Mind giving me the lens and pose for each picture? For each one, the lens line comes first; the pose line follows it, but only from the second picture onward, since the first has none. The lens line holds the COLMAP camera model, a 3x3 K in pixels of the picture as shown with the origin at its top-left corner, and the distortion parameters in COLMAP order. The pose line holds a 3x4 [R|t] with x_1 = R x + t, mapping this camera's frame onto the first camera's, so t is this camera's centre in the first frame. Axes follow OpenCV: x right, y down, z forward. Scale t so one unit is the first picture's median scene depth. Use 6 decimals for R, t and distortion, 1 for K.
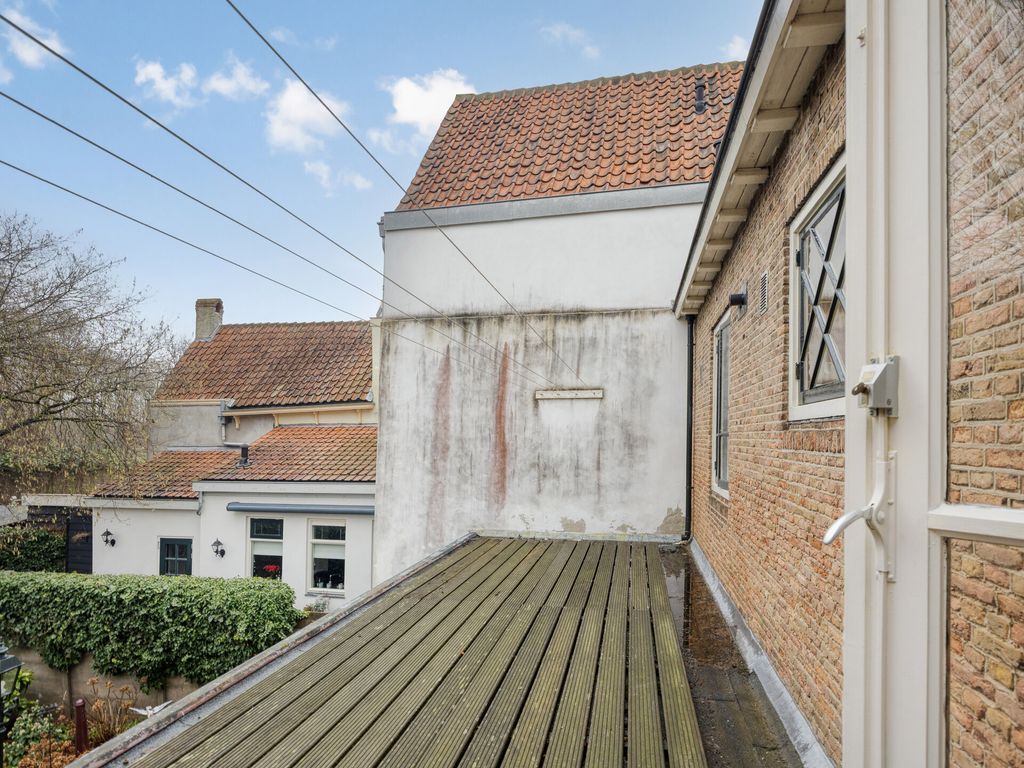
lens RADIAL K [[610.8, 0, 512.5], [0, 610.8, 426.9], [0, 0, 1]] dist [0.000639, -0.000458]
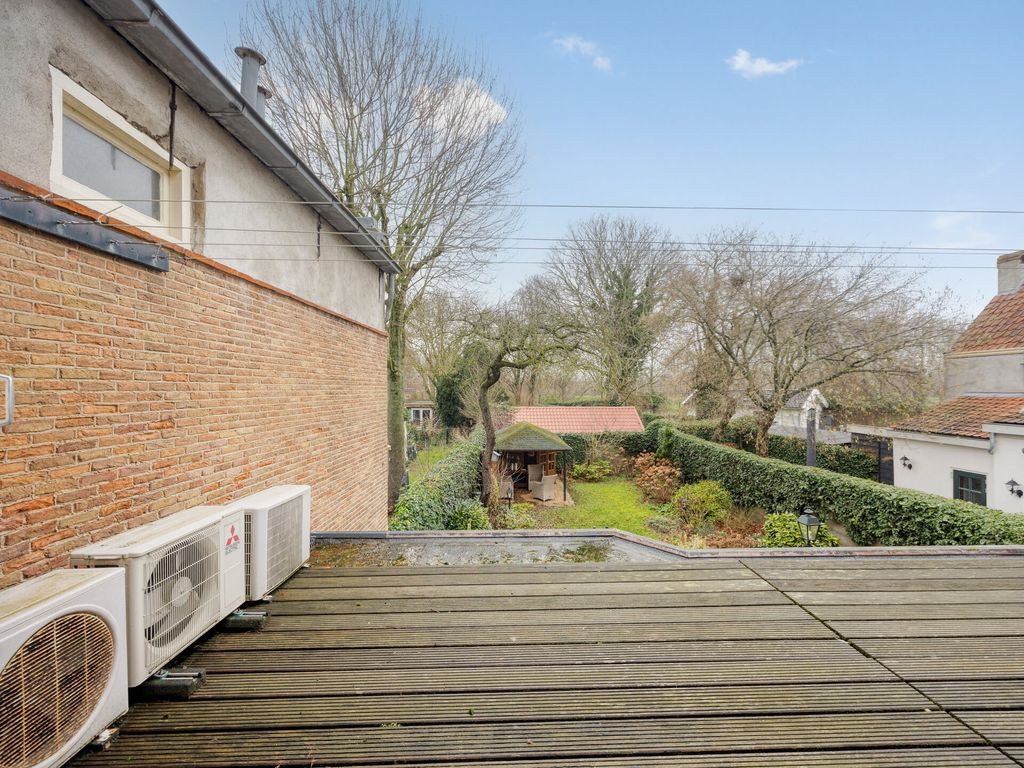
lens RADIAL K [[463.5, 0, 512.0], [0, 463.5, 384.0], [0, 0, 1]] dist [-0.000410, 0.000162]
pose [[0.222735, -0.009391, -0.974834, 0.119568], [0.017073, 0.999838, -0.005731, 0.008327], [0.974730, -0.015367, 0.222859, -0.031210]]
